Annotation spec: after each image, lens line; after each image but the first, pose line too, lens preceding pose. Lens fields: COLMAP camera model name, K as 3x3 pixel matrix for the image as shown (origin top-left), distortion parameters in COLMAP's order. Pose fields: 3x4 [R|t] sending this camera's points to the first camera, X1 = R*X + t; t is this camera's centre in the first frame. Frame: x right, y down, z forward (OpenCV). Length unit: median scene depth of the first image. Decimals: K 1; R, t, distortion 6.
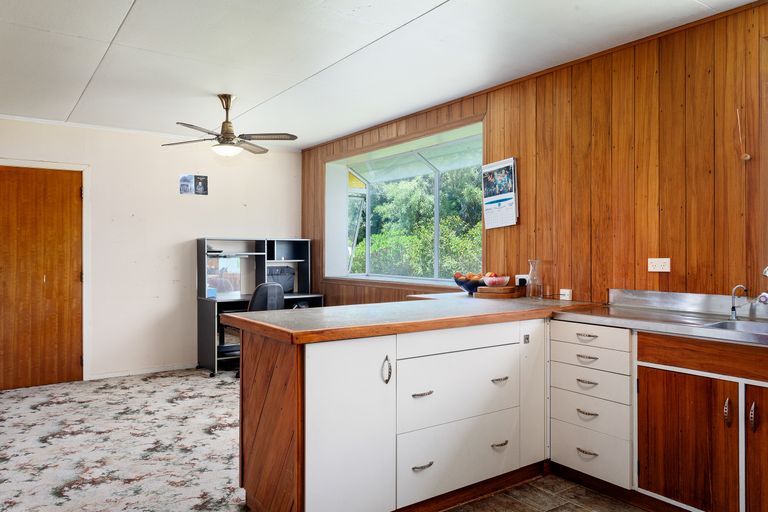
lens RADIAL K [[532.2, 0, 384.0], [0, 532.2, 256.0], [0, 0, 1]] dist [-0.004166, -0.003787]
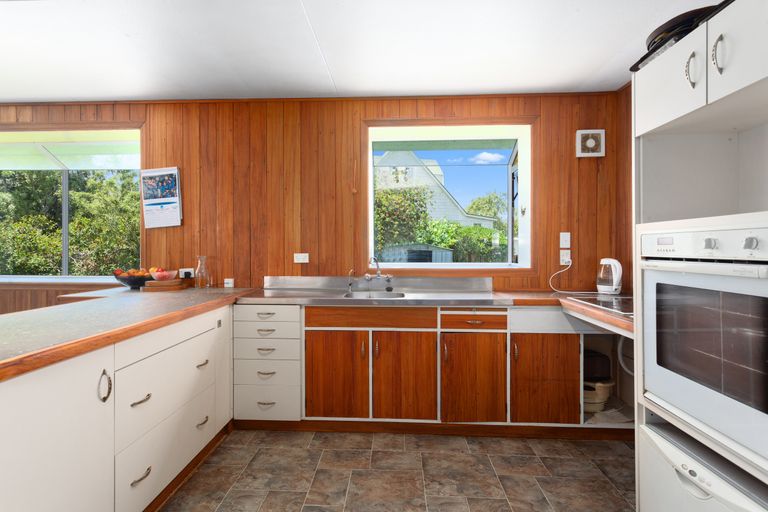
lens RADIAL K [[367.9, 0, 380.9], [0, 367.9, 253.4], [0, 0, 1]] dist [0.002896, 0.000926]
pose [[0.630954, -0.008822, 0.775770, -0.118377], [0.005949, 0.999961, 0.006534, -0.001312], [-0.775797, 0.000492, 0.630982, 0.186565]]
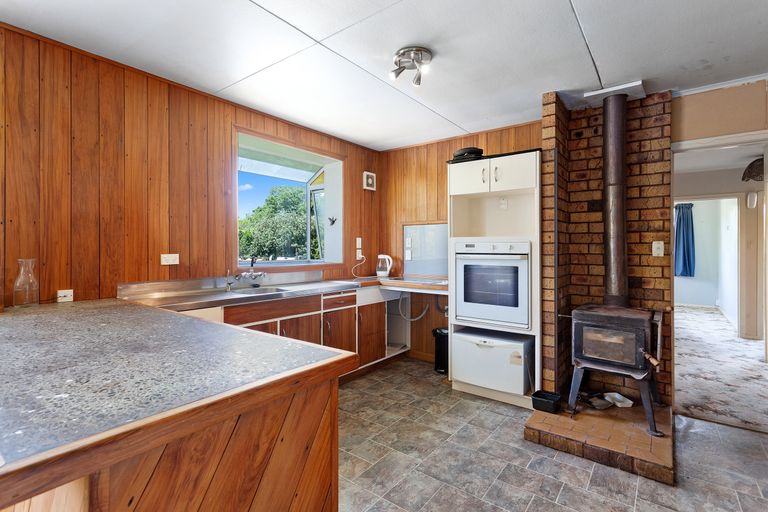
lens RADIAL K [[368.8, 0, 372.1], [0, 368.8, 249.8], [0, 0, 1]] dist [0.011305, 0.000705]
pose [[-0.260483, -0.003920, 0.965470, -0.456336], [0.006790, 0.999960, 0.005892, -0.008059], [-0.965454, 0.008091, -0.260446, 0.718213]]
